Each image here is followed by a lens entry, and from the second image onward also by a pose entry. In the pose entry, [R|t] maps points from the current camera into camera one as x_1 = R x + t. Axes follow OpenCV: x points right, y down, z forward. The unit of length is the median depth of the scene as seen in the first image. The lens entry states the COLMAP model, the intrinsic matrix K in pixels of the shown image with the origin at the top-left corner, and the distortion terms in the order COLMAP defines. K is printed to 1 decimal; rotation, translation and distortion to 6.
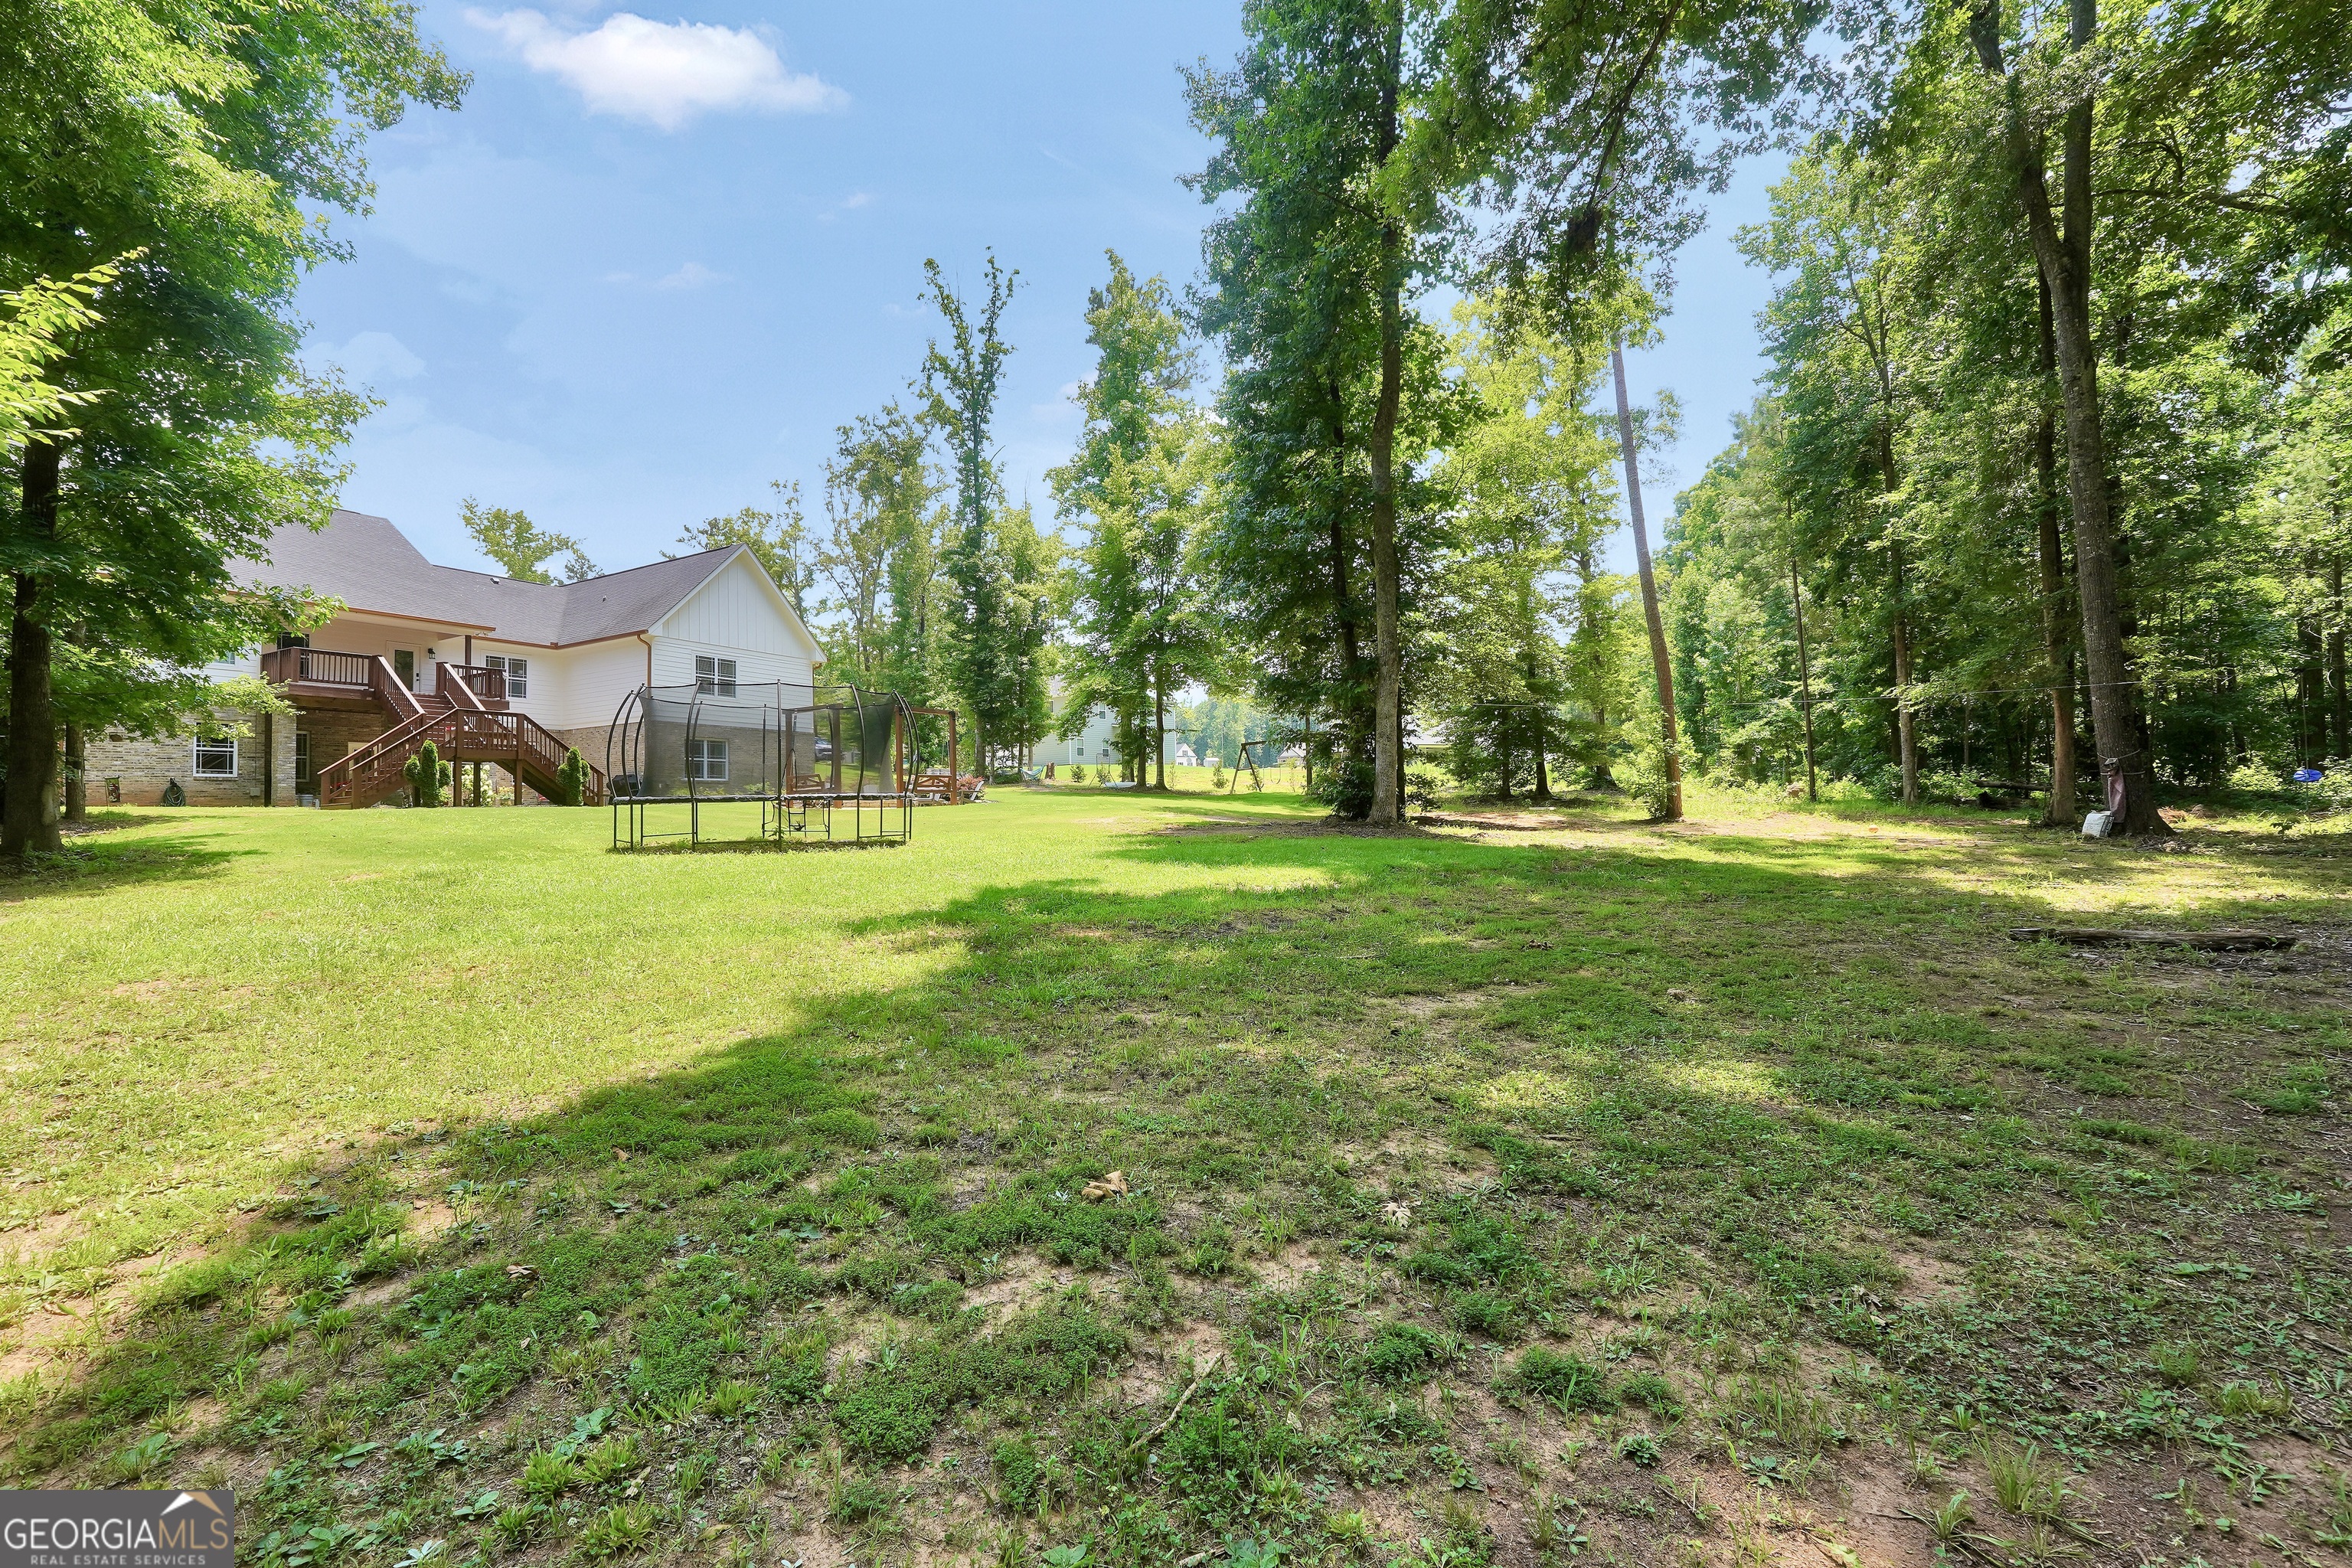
lens RADIAL K [[990.3, 0, 1117.1], [0, 990.3, 777.3], [0, 0, 1]] dist [0.000703, 0.000181]
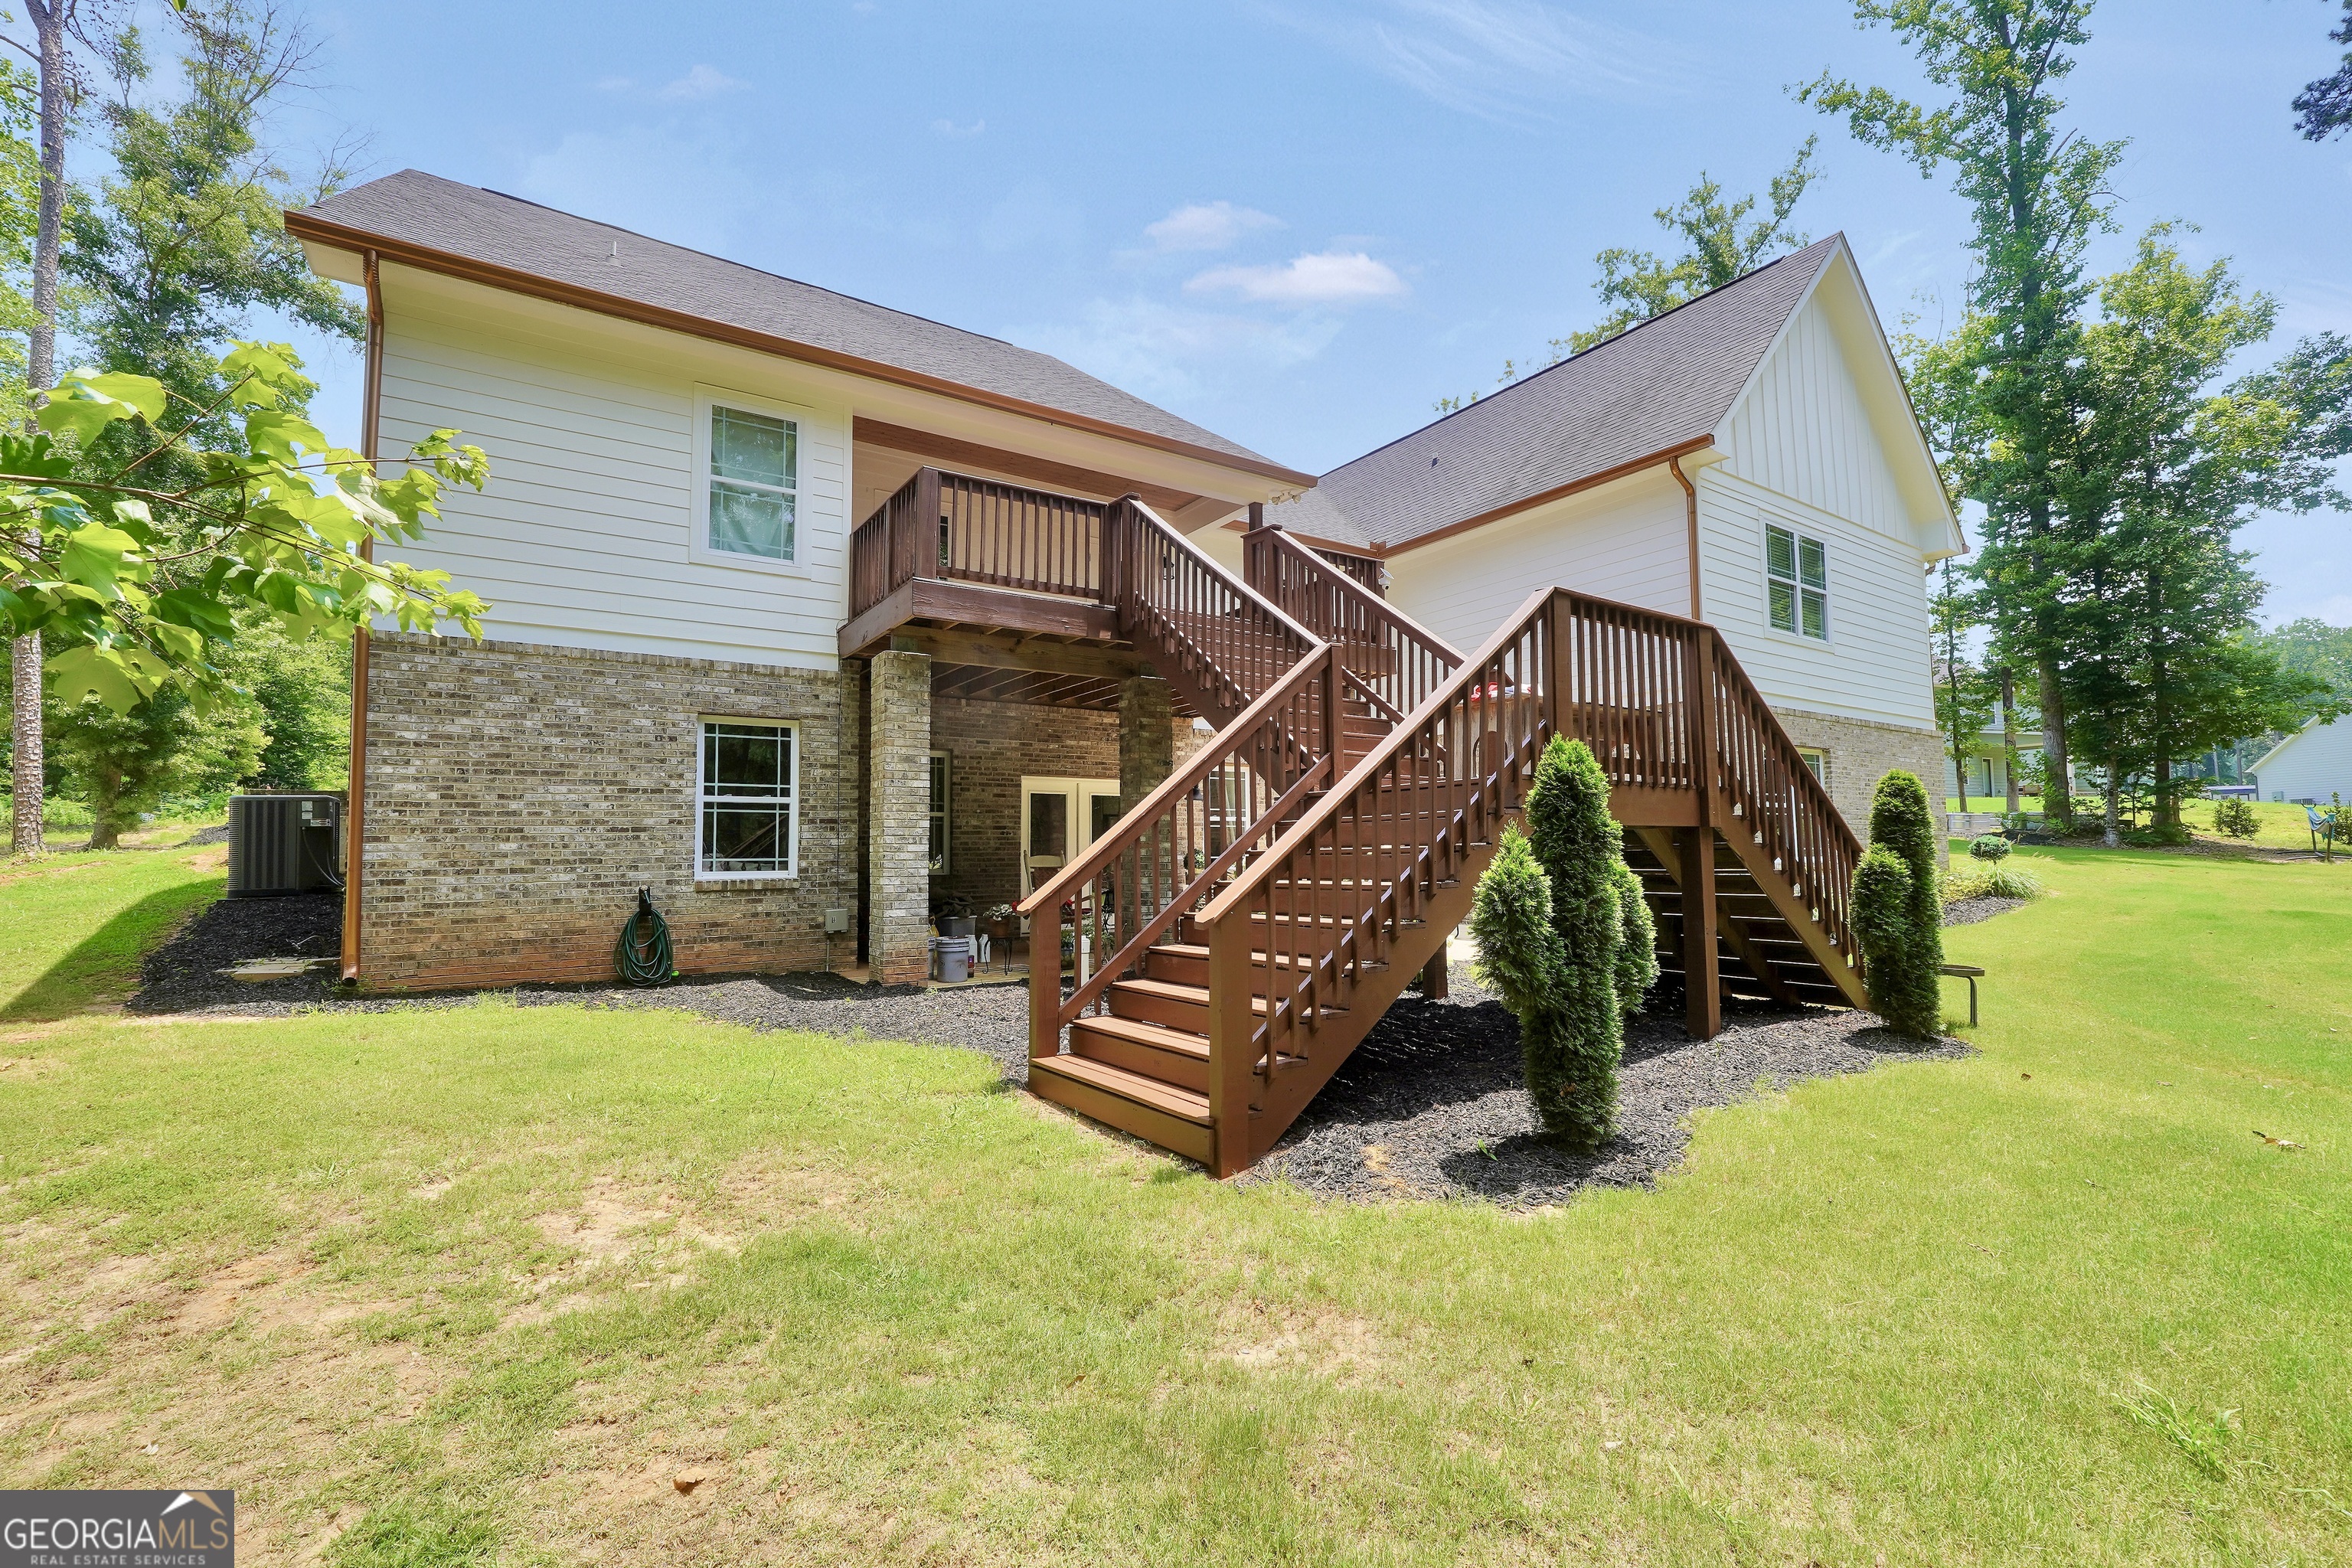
lens RADIAL K [[990.3, 0, 1117.1], [0, 990.3, 777.3], [0, 0, 1]] dist [0.000703, 0.000181]
pose [[0.889984, -0.025878, -0.455257, -0.468480], [0.010322, 0.999276, -0.036625, -0.016887], [0.455875, 0.027896, 0.889607, 0.552992]]
